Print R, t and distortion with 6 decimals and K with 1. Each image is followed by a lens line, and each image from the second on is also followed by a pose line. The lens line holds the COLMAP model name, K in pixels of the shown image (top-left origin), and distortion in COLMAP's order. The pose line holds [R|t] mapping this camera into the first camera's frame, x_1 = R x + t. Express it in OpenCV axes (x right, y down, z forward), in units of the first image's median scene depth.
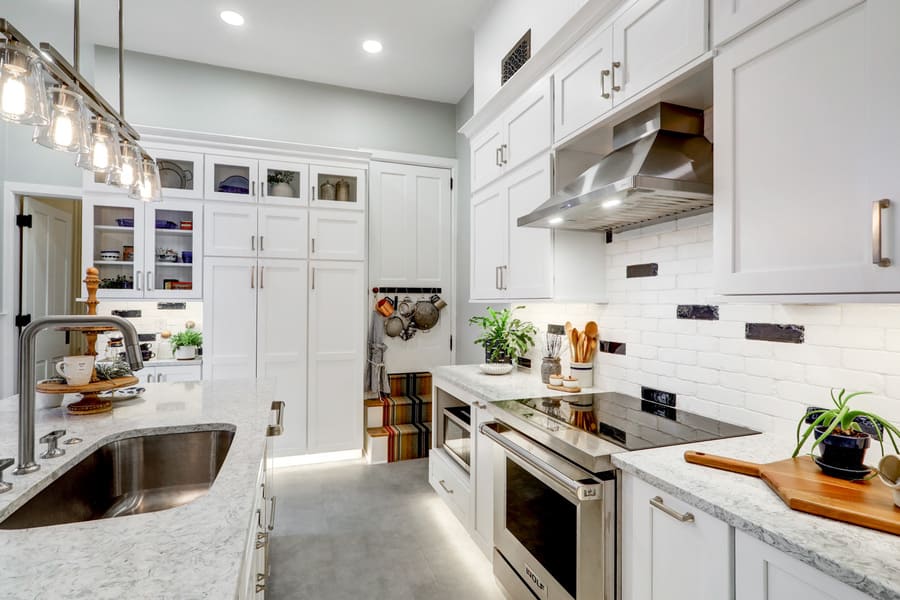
lens RADIAL K [[444.6, 0, 455.7], [0, 444.6, 299.7], [0, 0, 1]] dist [0.001190, -0.000104]
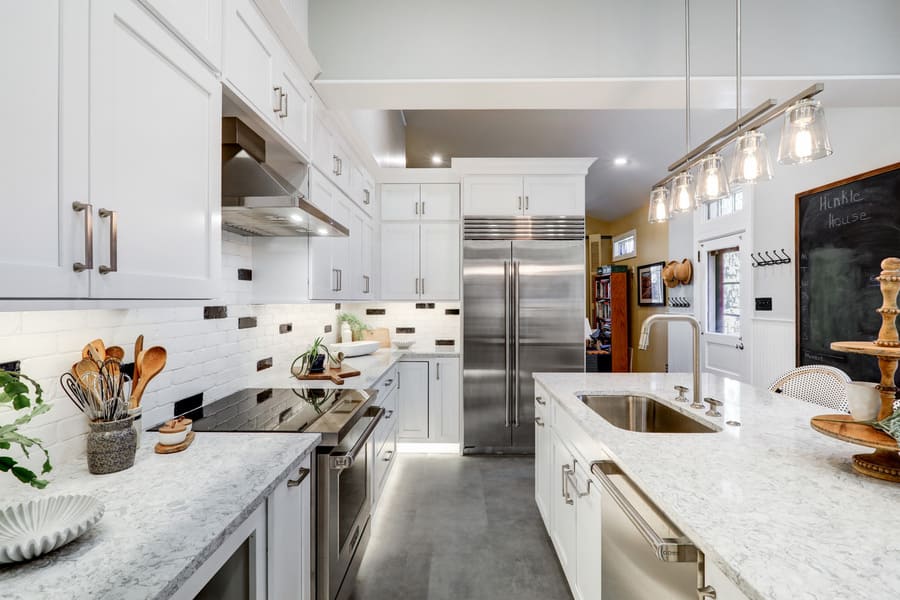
lens RADIAL K [[436.0, 0, 450.0], [0, 436.0, 300.0], [0, 0, 1]] dist [-0.001058, 0.000795]
pose [[-0.931839, -0.003878, 0.362852, -0.239053], [-0.006765, 0.999955, -0.006686, 0.000418], [-0.362809, -0.008685, -0.931823, 1.016738]]
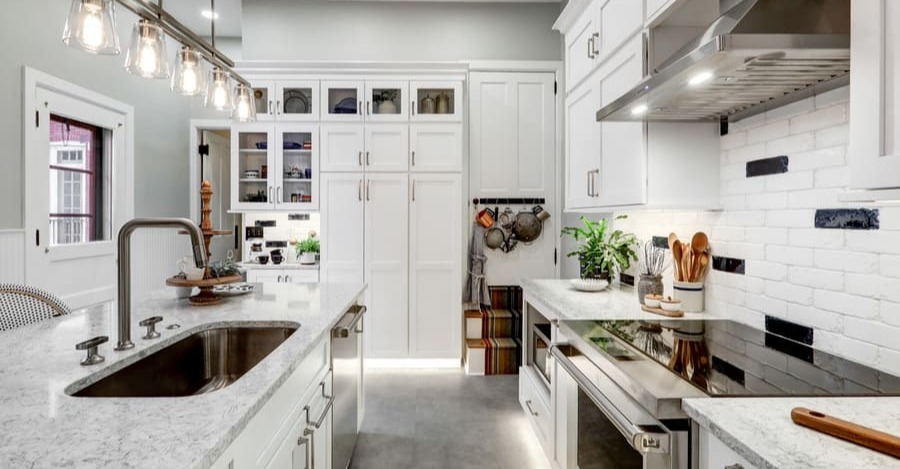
lens RADIAL K [[436.1, 0, 443.9], [0, 436.1, 217.5], [0, 0, 1]] dist [-0.001605, 0.000019]
pose [[0.947633, -0.000953, -0.319360, 0.081518], [0.002996, 0.999978, 0.005906, 0.011141], [0.319347, -0.006553, 0.947615, 0.061721]]
